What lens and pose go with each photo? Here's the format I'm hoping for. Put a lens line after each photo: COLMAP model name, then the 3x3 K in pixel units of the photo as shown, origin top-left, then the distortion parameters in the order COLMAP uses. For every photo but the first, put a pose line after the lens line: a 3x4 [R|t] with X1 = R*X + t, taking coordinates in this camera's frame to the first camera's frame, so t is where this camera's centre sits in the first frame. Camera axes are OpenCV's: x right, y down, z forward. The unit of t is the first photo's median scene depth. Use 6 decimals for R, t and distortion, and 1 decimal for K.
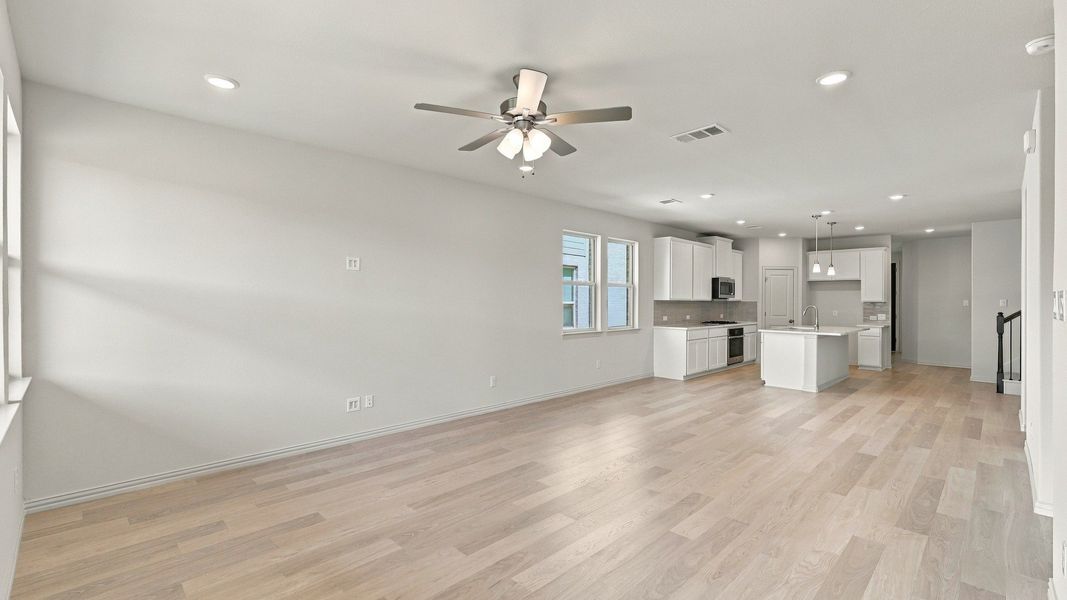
lens RADIAL K [[467.5, 0, 532.2], [0, 467.5, 298.1], [0, 0, 1]] dist [0.000426, -0.000508]
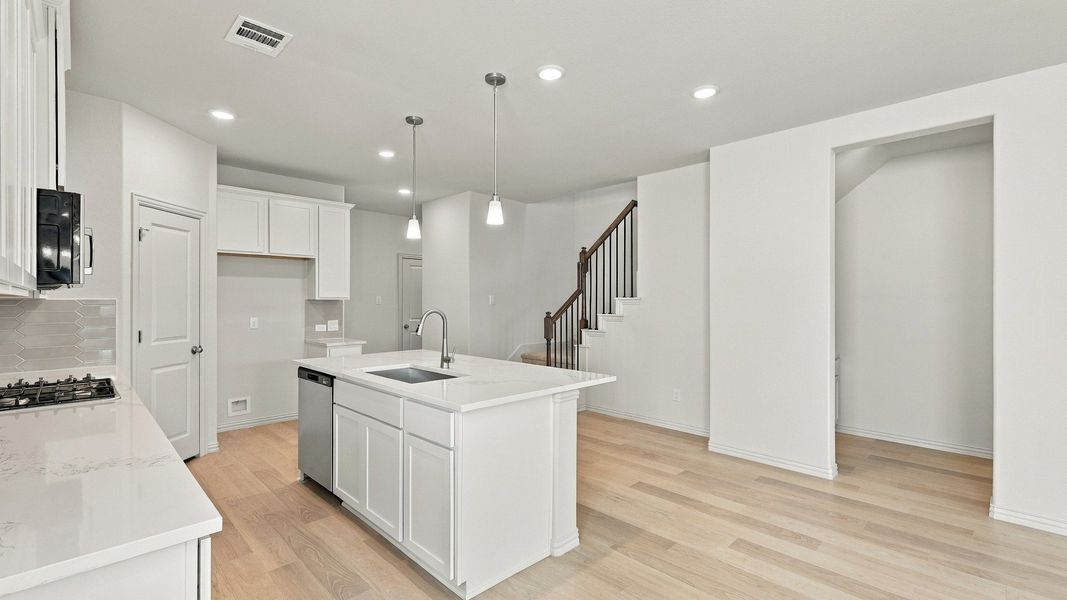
lens RADIAL K [[467.5, 0, 537.3], [0, 467.5, 299.5], [0, 0, 1]] dist [0.000426, -0.000508]
pose [[-0.010664, -0.008109, 0.999910, 0.166460], [-0.003672, 0.999961, 0.008071, 0.002704], [-0.999936, -0.003586, -0.010694, 0.751334]]
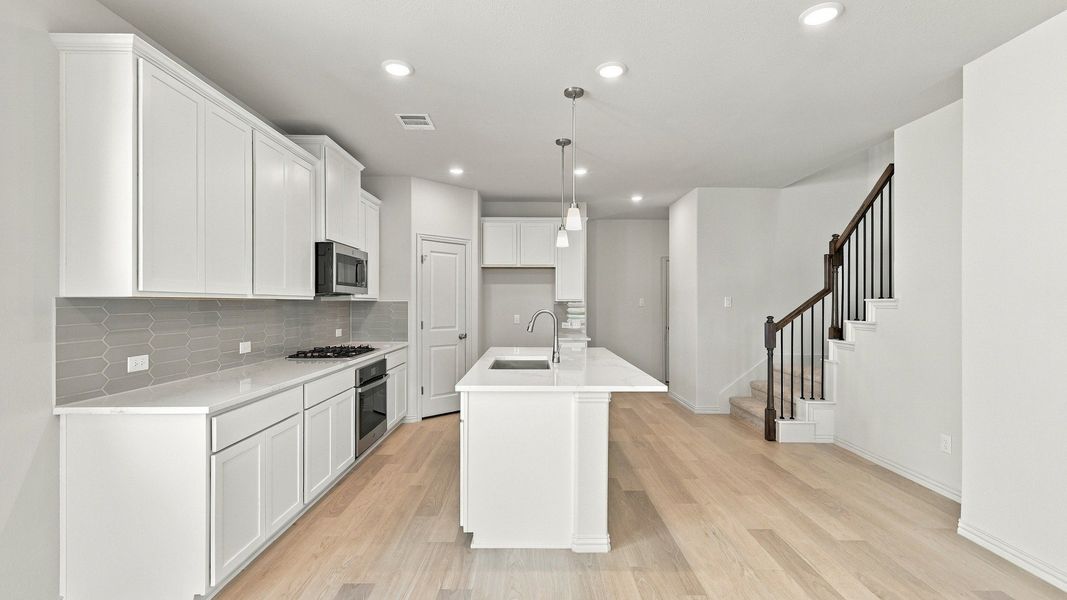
lens RADIAL K [[467.5, 0, 532.6], [0, 467.5, 302.1], [0, 0, 1]] dist [0.000426, -0.000508]
pose [[0.703163, -0.004415, 0.711015, 0.224096], [0.000757, 0.999985, 0.005460, 0.005252], [-0.711029, -0.003301, 0.703155, 0.569074]]
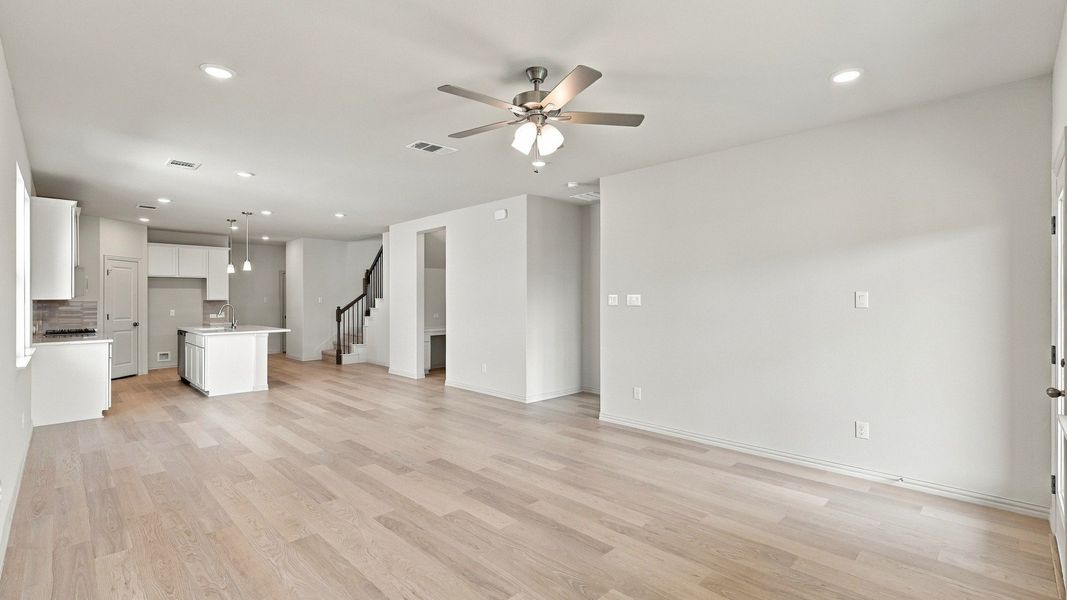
lens RADIAL K [[467.5, 0, 527.7], [0, 467.5, 297.4], [0, 0, 1]] dist [0.000426, -0.000508]
pose [[0.004743, -0.002305, 0.999986, -0.284679], [0.002523, 0.999994, 0.002293, 0.001273], [-0.999986, 0.002512, 0.004749, 0.314649]]
